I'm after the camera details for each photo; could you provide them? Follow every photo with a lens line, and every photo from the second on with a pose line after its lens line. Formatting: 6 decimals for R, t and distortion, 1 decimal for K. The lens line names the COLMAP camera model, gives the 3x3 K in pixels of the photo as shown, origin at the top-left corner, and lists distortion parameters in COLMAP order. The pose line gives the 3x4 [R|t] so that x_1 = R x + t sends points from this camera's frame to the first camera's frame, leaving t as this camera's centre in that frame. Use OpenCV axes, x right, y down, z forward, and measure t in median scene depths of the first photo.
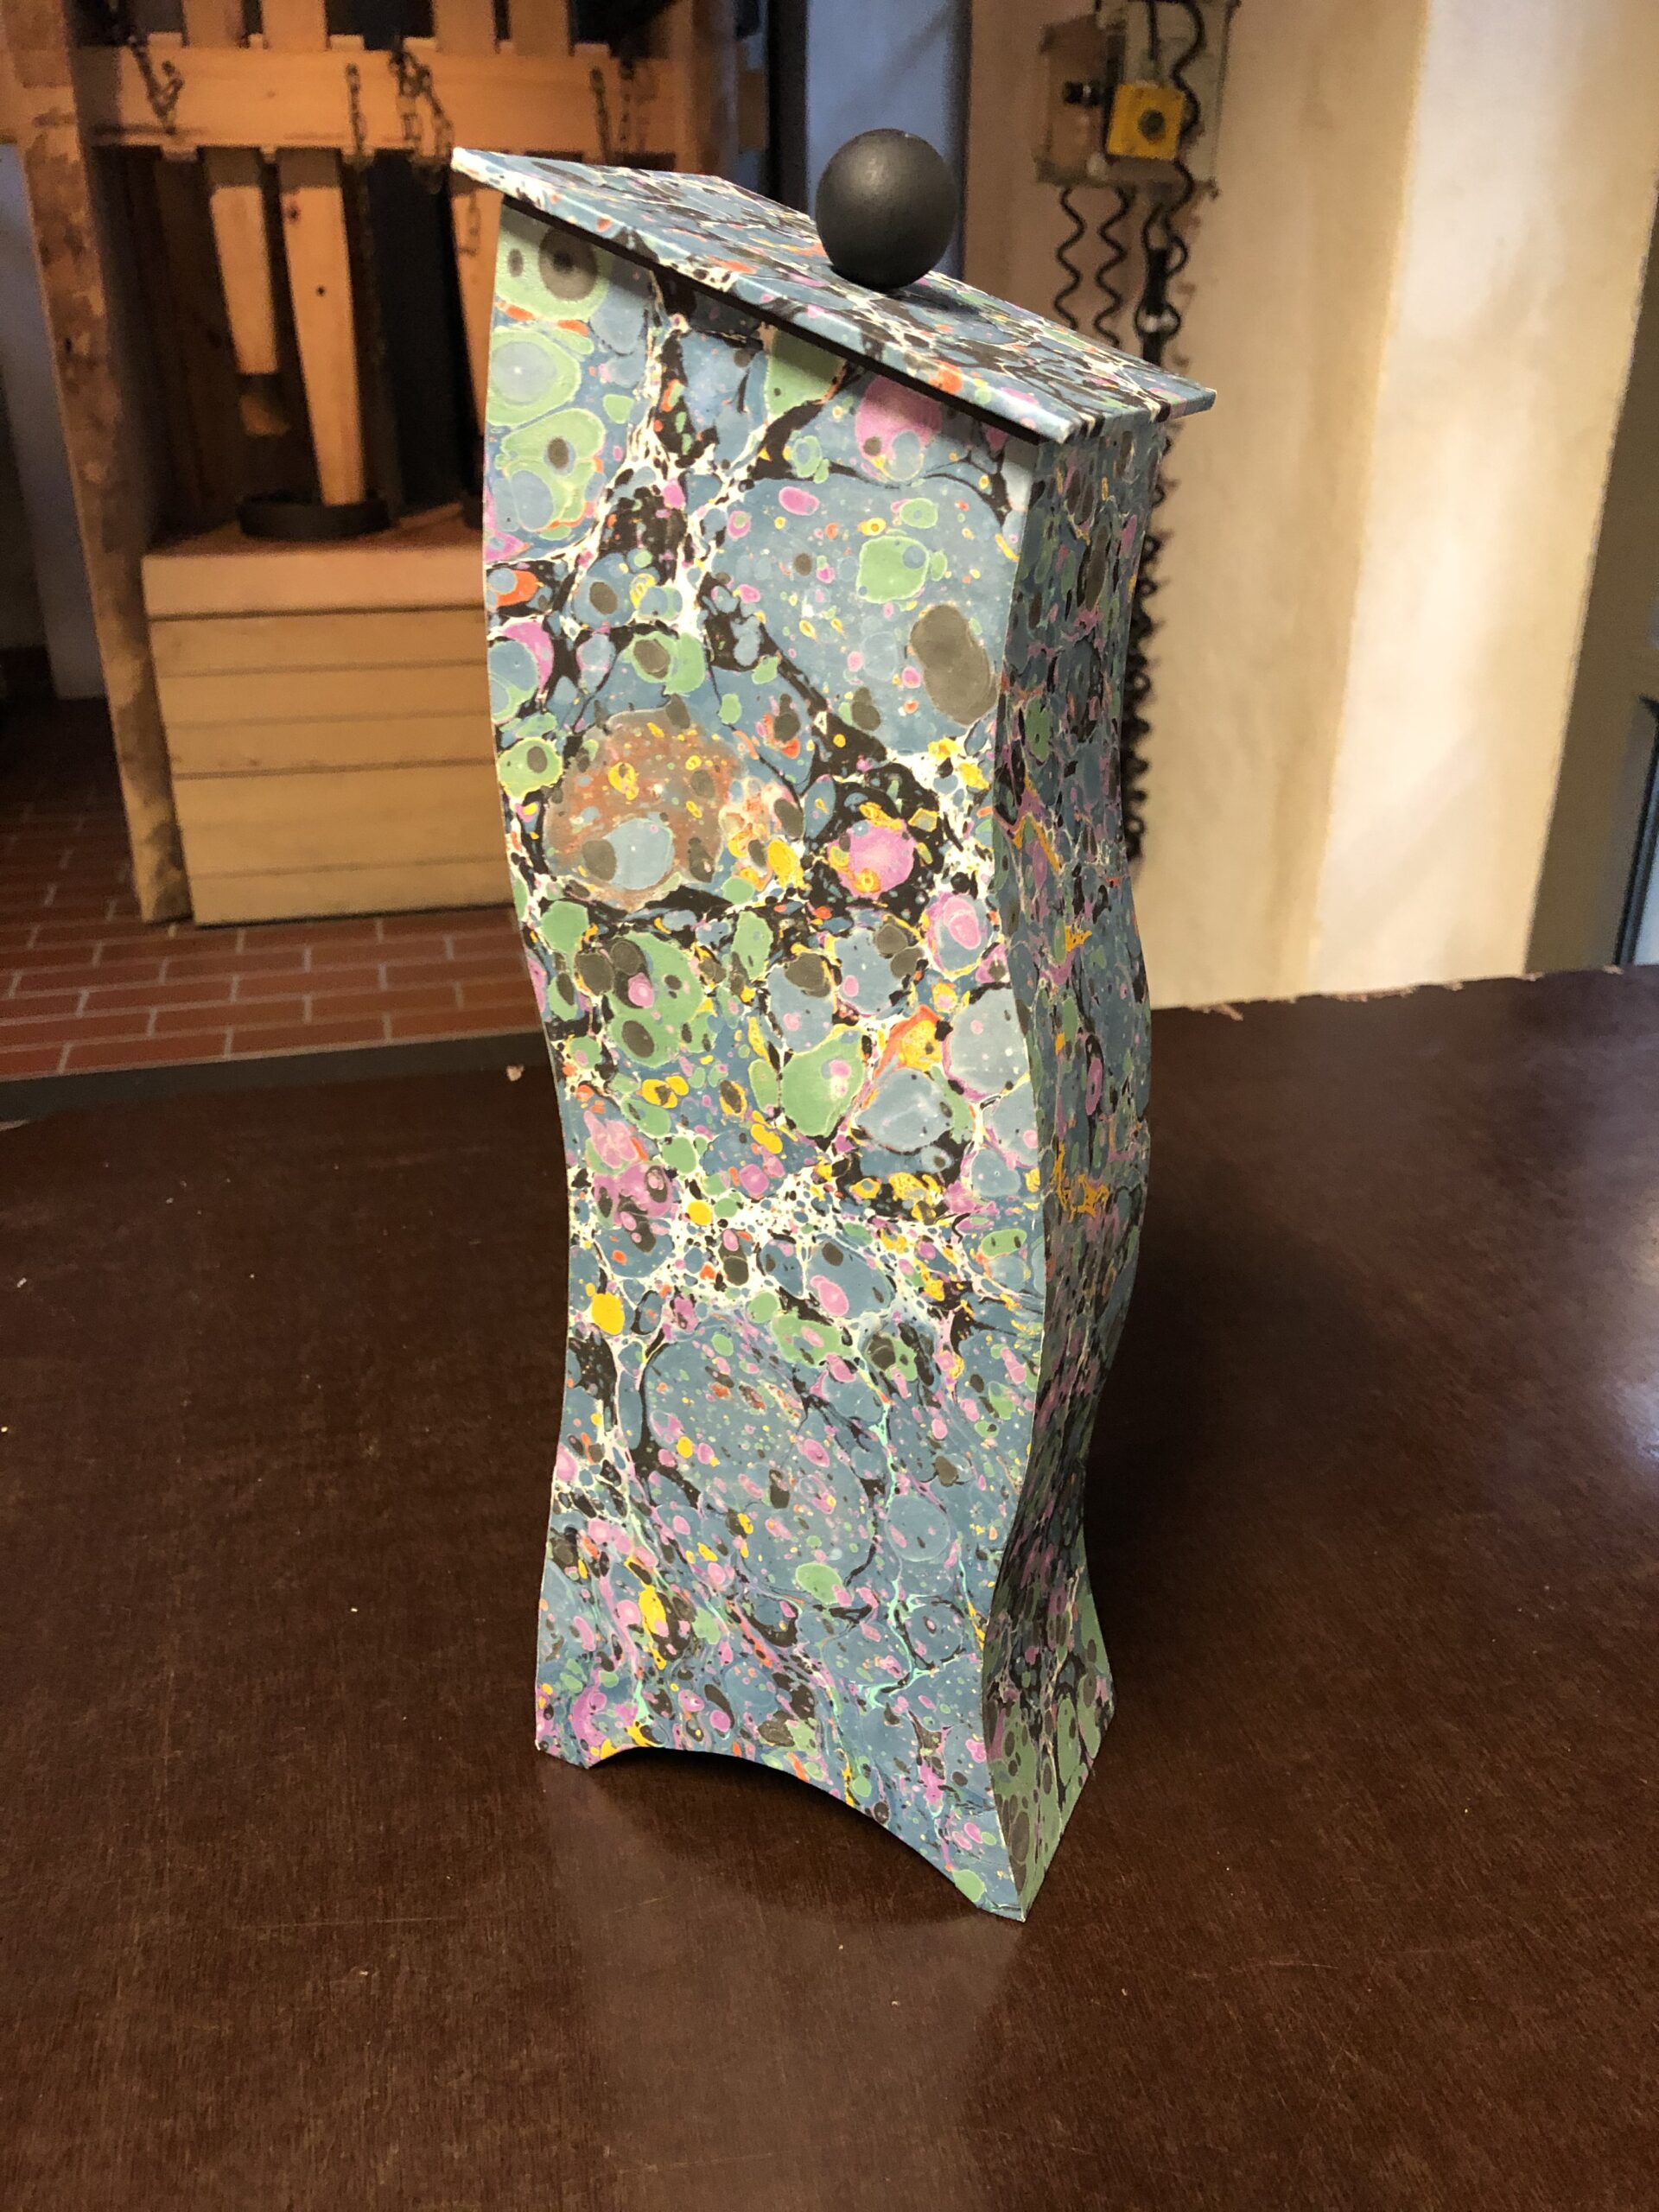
lens RADIAL K [[1808.4, 0, 825.1], [0, 1808.4, 1100.9], [0, 0, 1]] dist [0.015619, -0.011168]
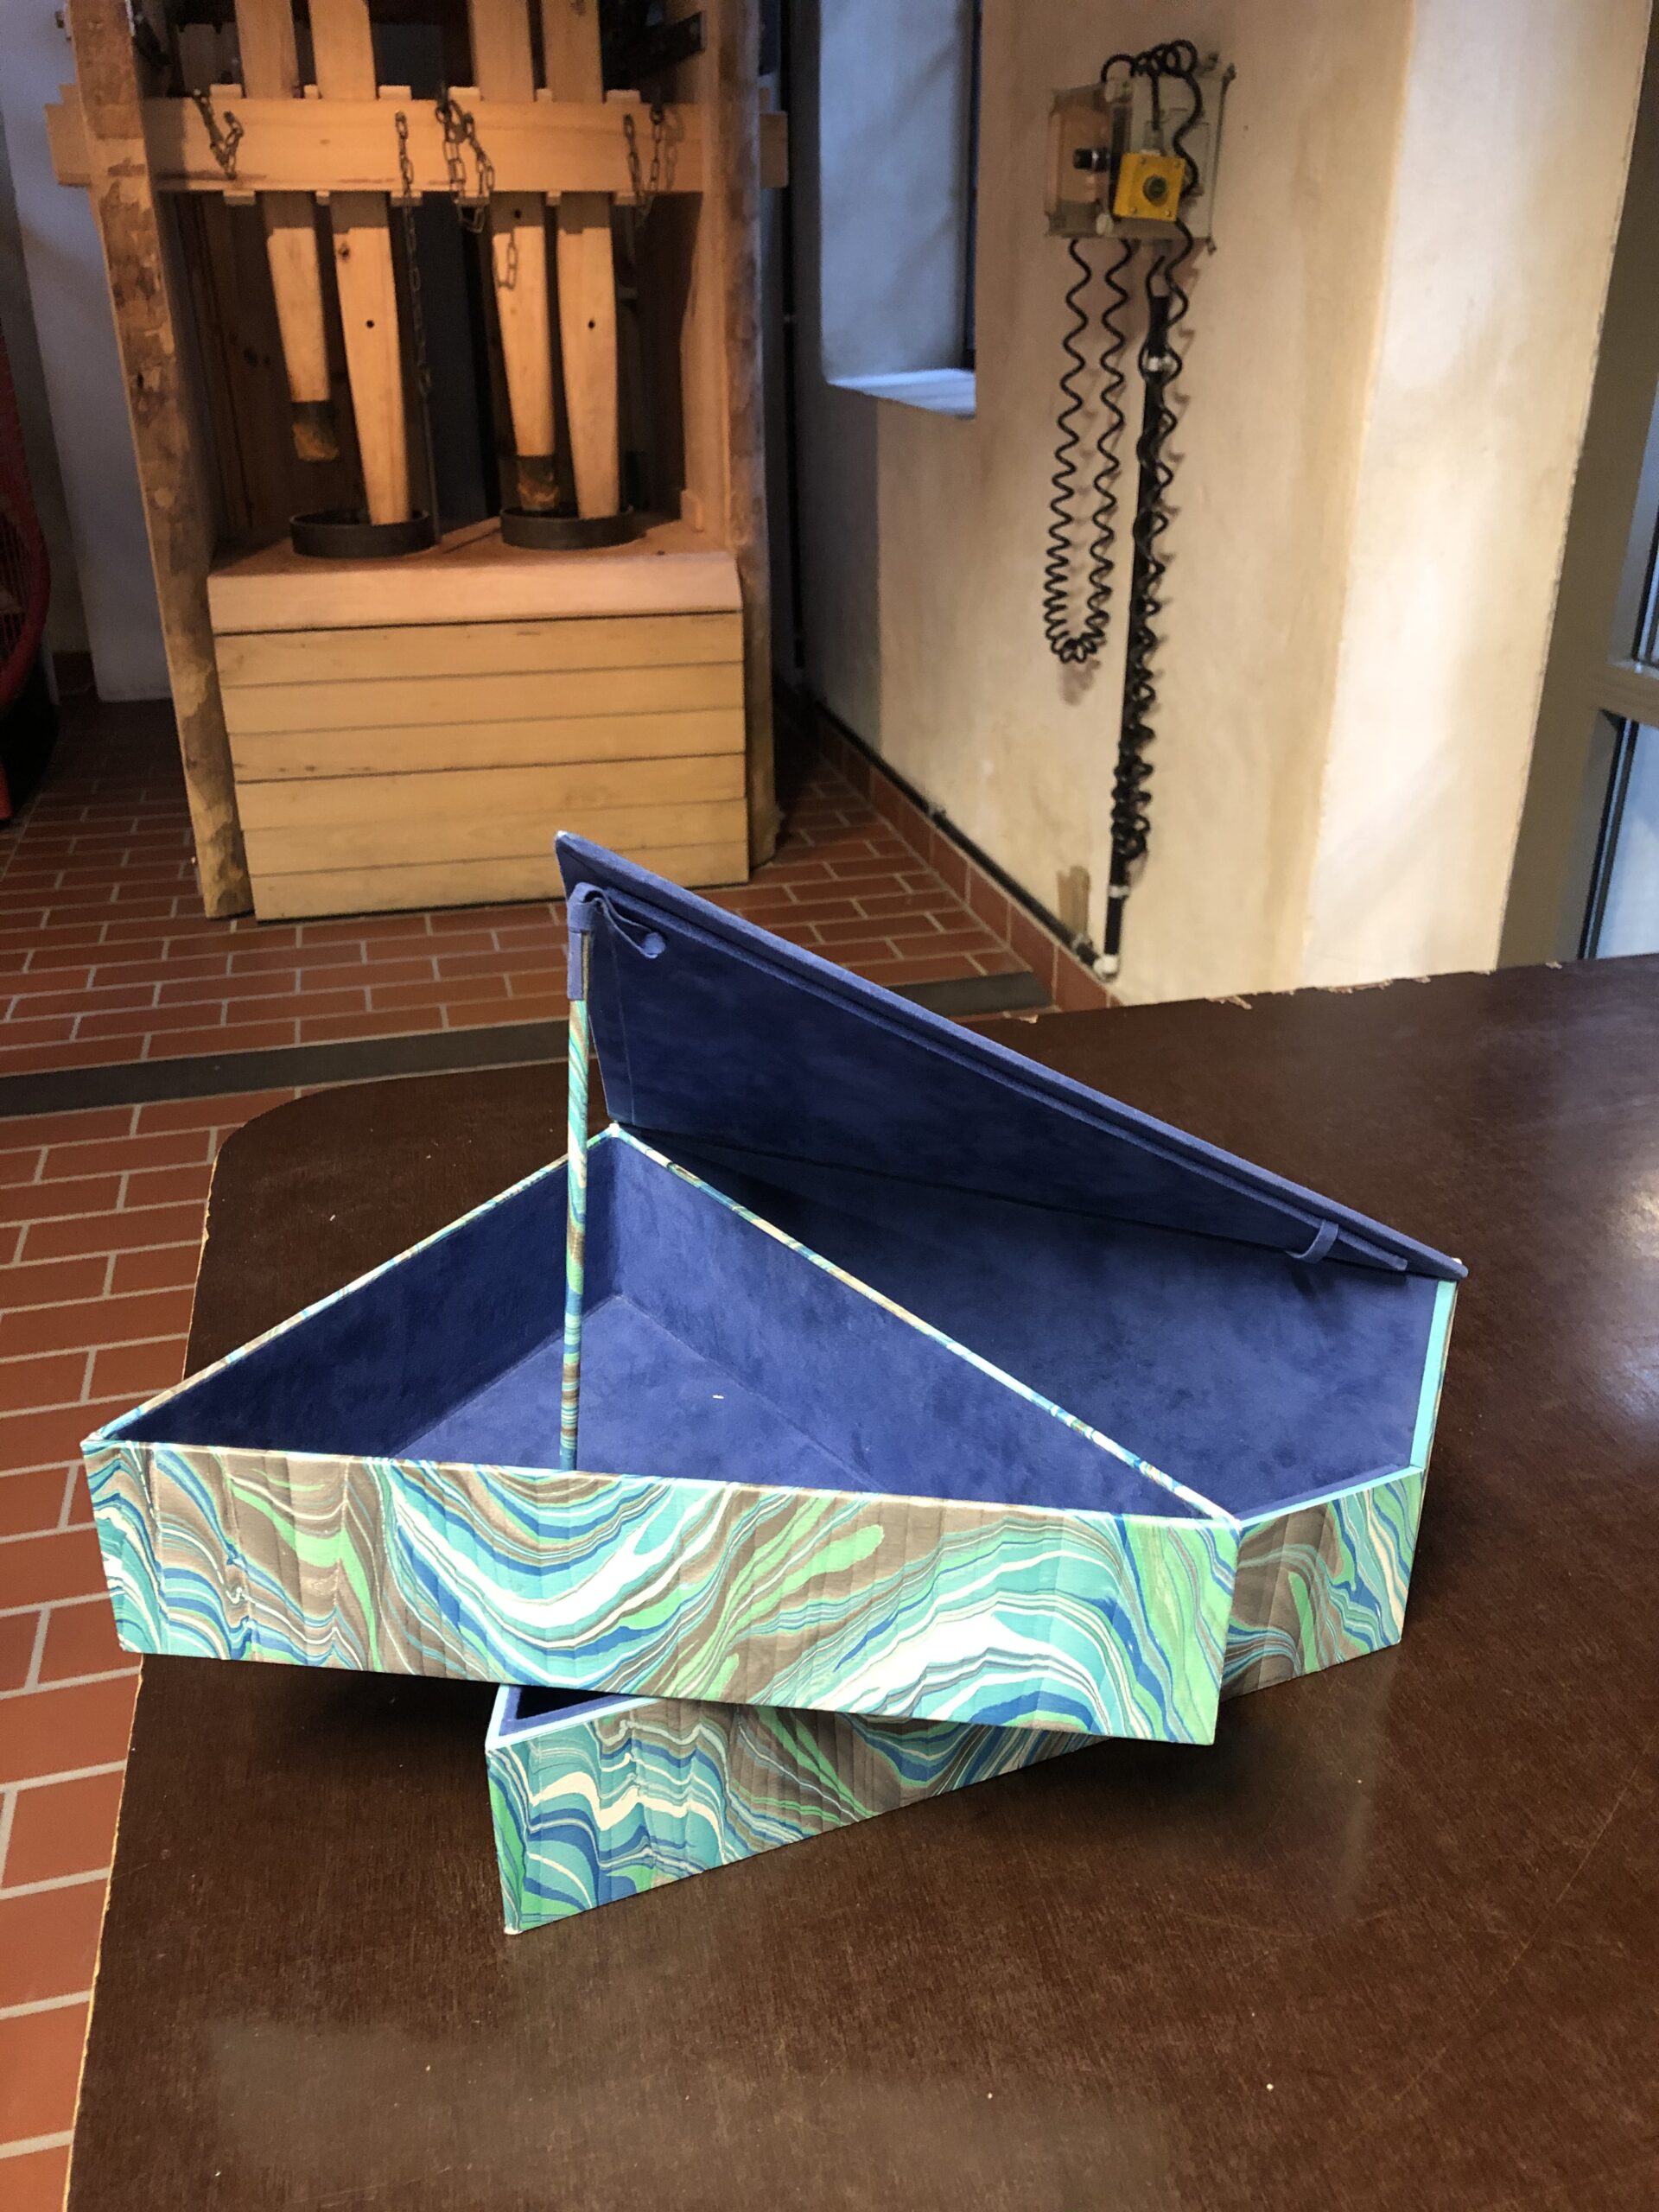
lens RADIAL K [[1808.4, 0, 821.1], [0, 1808.4, 1098.6], [0, 0, 1]] dist [0.015619, -0.011168]
pose [[0.999967, -0.007624, 0.002679, -0.028526], [0.007601, 0.999935, 0.008498, 0.001553], [-0.002743, -0.008477, 0.999960, -0.099889]]
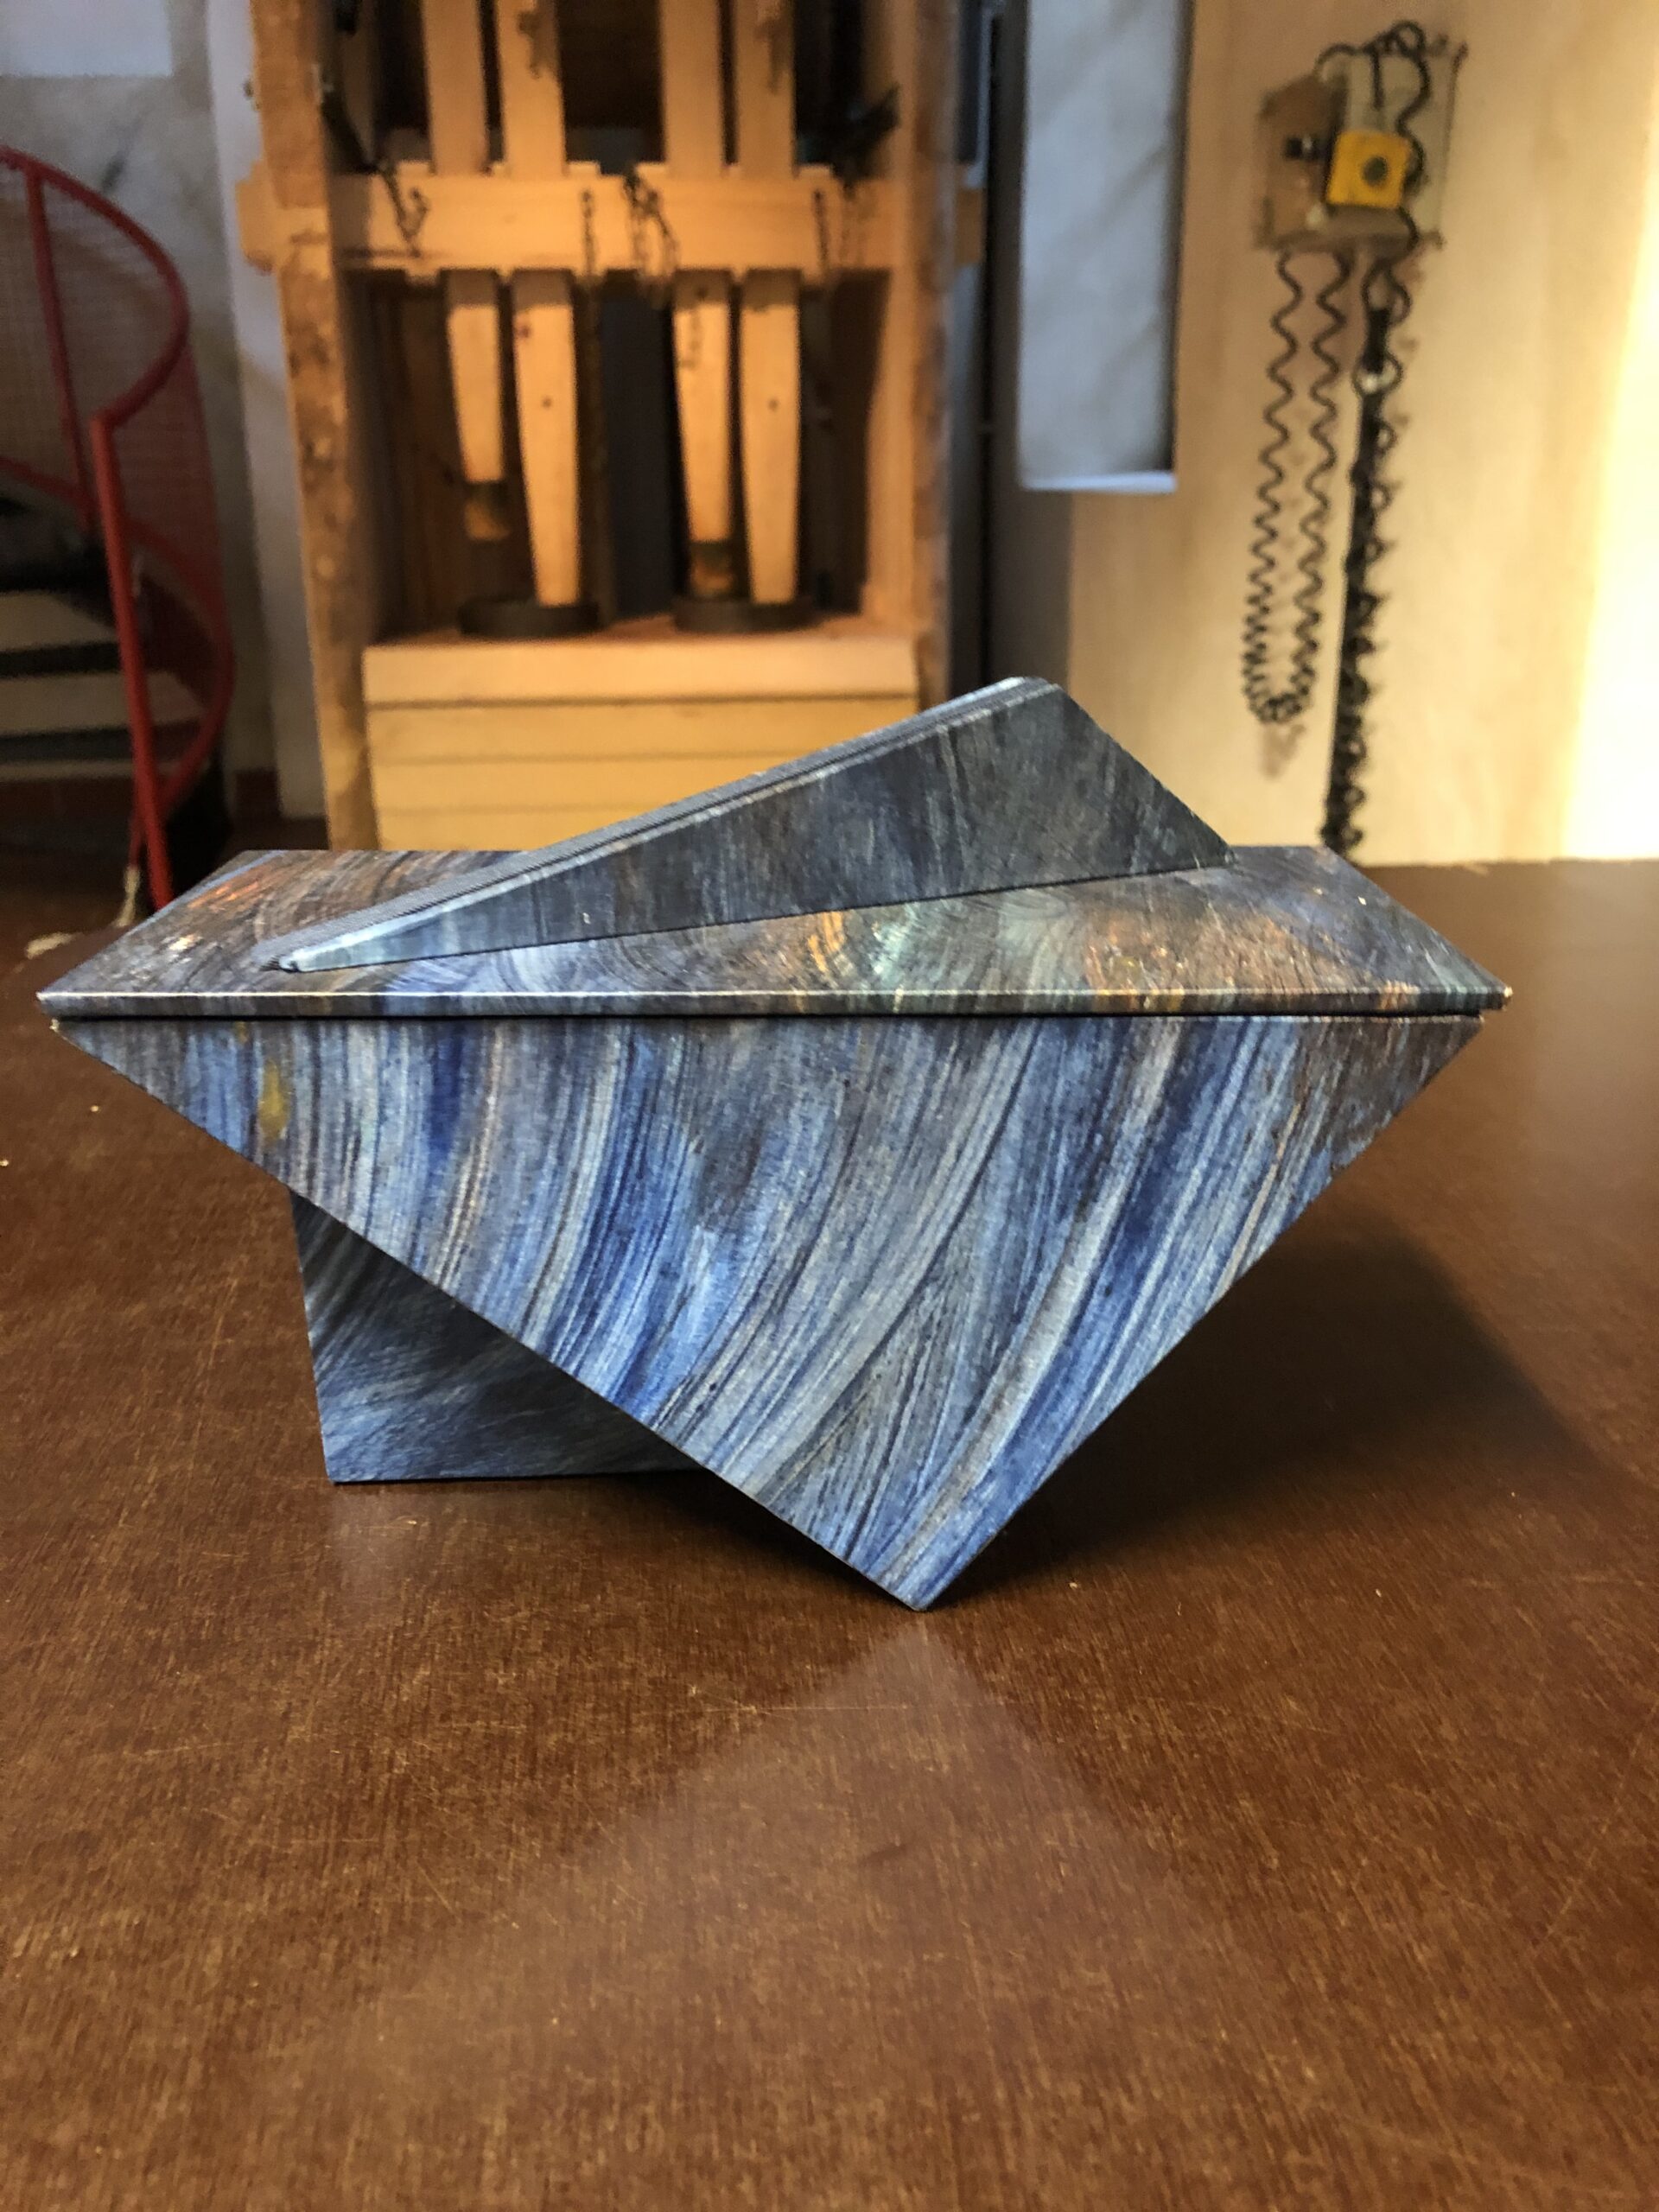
lens RADIAL K [[1808.4, 0, 821.6], [0, 1808.4, 1120.4], [0, 0, 1]] dist [0.015619, -0.011168]
pose [[0.993755, 0.025535, -0.108623, 0.001986], [-0.035235, 0.995467, -0.088336, 0.070214], [0.105875, 0.091611, 0.990150, 0.038856]]
